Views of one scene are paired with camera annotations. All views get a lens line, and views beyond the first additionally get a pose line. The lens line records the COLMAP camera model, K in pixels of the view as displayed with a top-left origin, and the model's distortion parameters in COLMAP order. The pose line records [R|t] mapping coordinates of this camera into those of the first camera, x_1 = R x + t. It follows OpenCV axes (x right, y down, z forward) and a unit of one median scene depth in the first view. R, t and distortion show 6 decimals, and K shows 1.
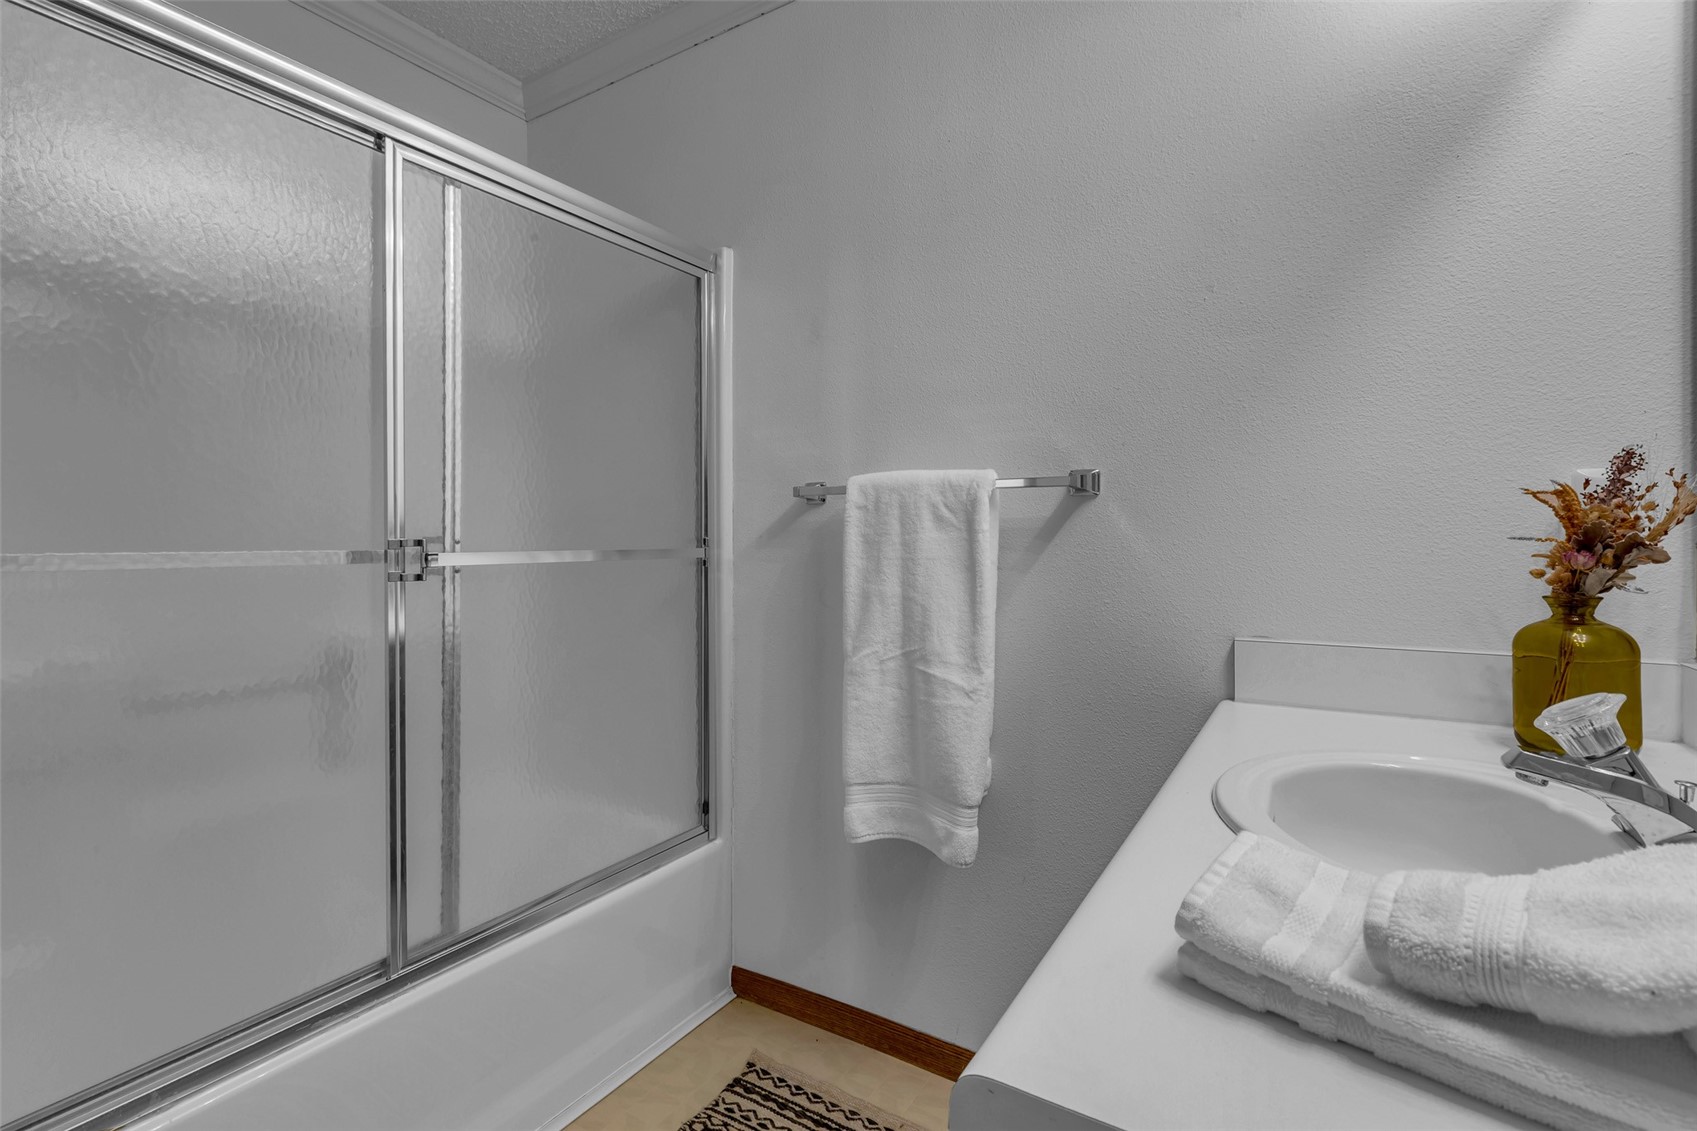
lens RADIAL K [[780.4, 0, 846.6], [0, 780.4, 550.7], [0, 0, 1]] dist [0.002678, -0.000070]
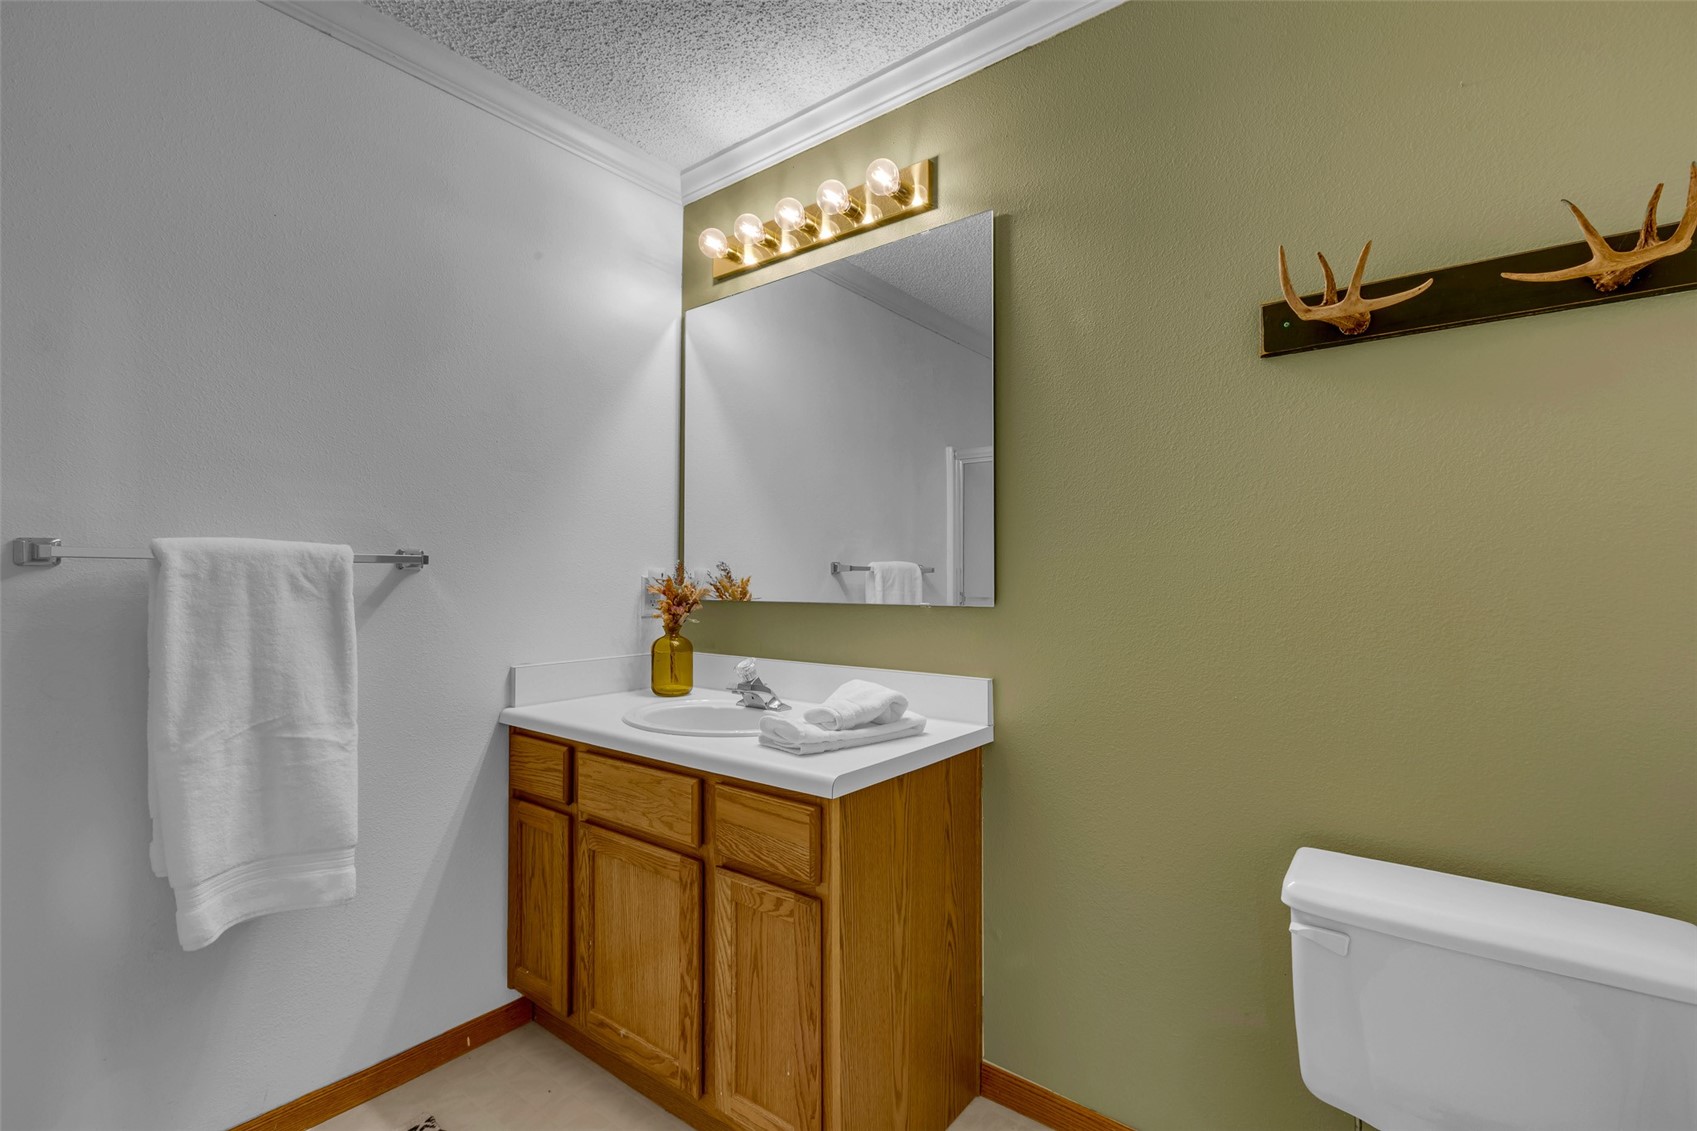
lens RADIAL K [[780.4, 0, 846.7], [0, 780.4, 571.7], [0, 0, 1]] dist [0.002678, -0.000070]
pose [[0.091586, 0.007455, 0.995769, -0.837384], [0.006940, 0.999943, -0.008125, -0.049304], [-0.995773, 0.007655, 0.091529, 0.170369]]
